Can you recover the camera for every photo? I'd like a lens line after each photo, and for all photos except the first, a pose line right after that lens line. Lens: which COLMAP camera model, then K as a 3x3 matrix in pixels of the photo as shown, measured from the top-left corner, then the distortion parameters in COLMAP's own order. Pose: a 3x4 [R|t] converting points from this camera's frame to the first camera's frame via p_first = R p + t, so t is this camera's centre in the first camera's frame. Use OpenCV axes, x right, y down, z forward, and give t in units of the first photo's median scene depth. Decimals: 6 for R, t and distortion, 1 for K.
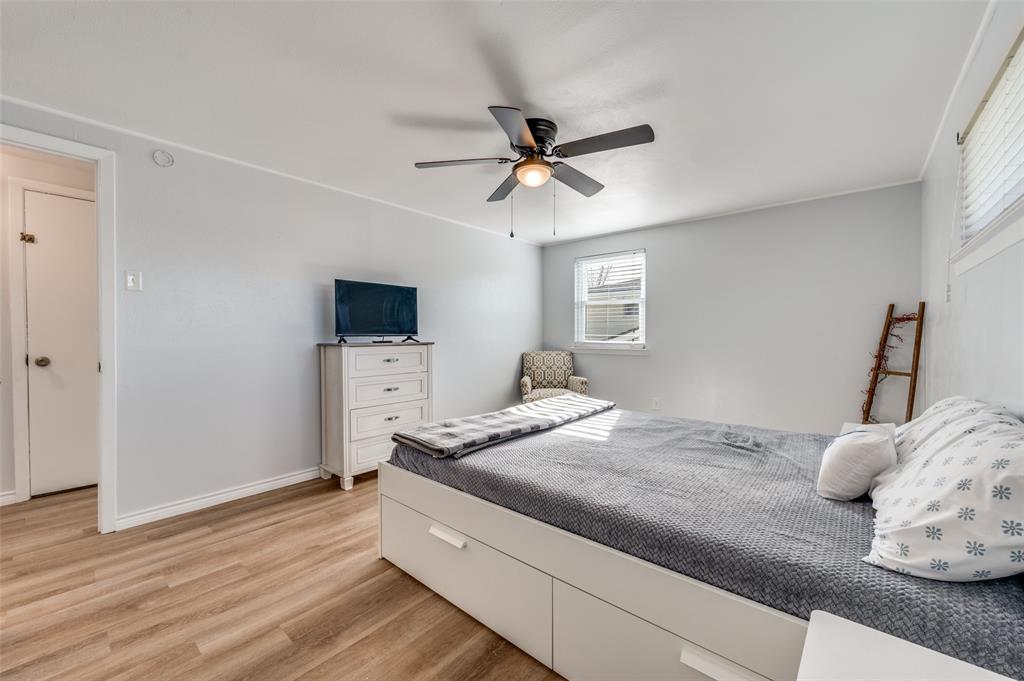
lens RADIAL K [[404.0, 0, 510.5], [0, 404.0, 337.5], [0, 0, 1]] dist [0.003261, -0.000894]
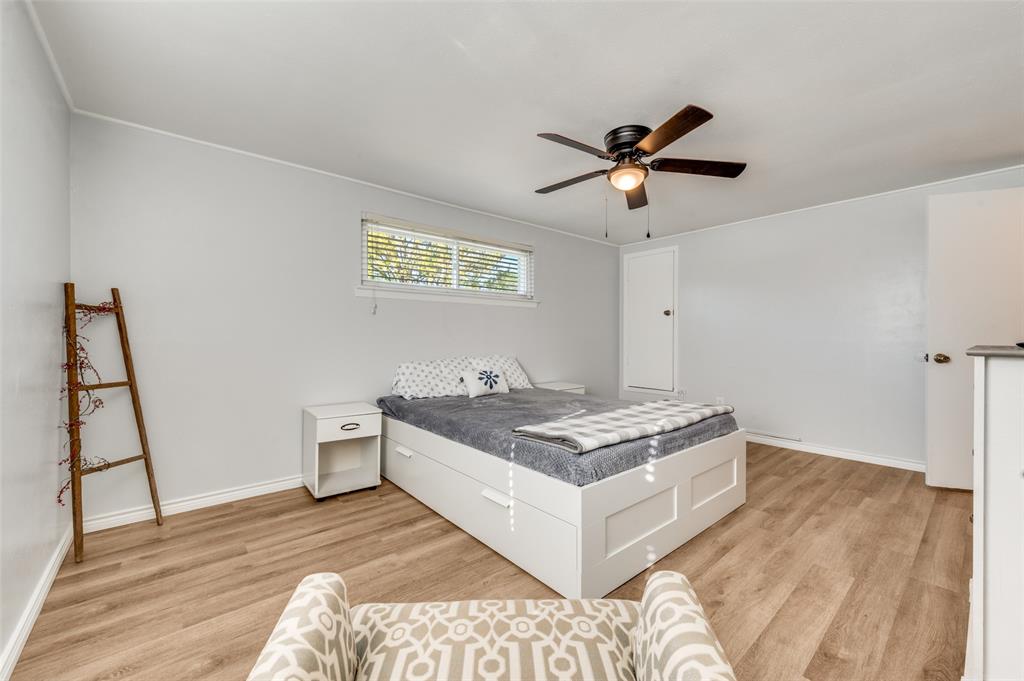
lens RADIAL K [[404.0, 0, 507.1], [0, 404.0, 340.0], [0, 0, 1]] dist [0.003261, -0.000894]
pose [[-0.982318, -0.009589, 0.186975, 0.150993], [-0.010344, 0.999942, -0.003062, 0.002865], [-0.186935, -0.004942, -0.982360, 1.600309]]
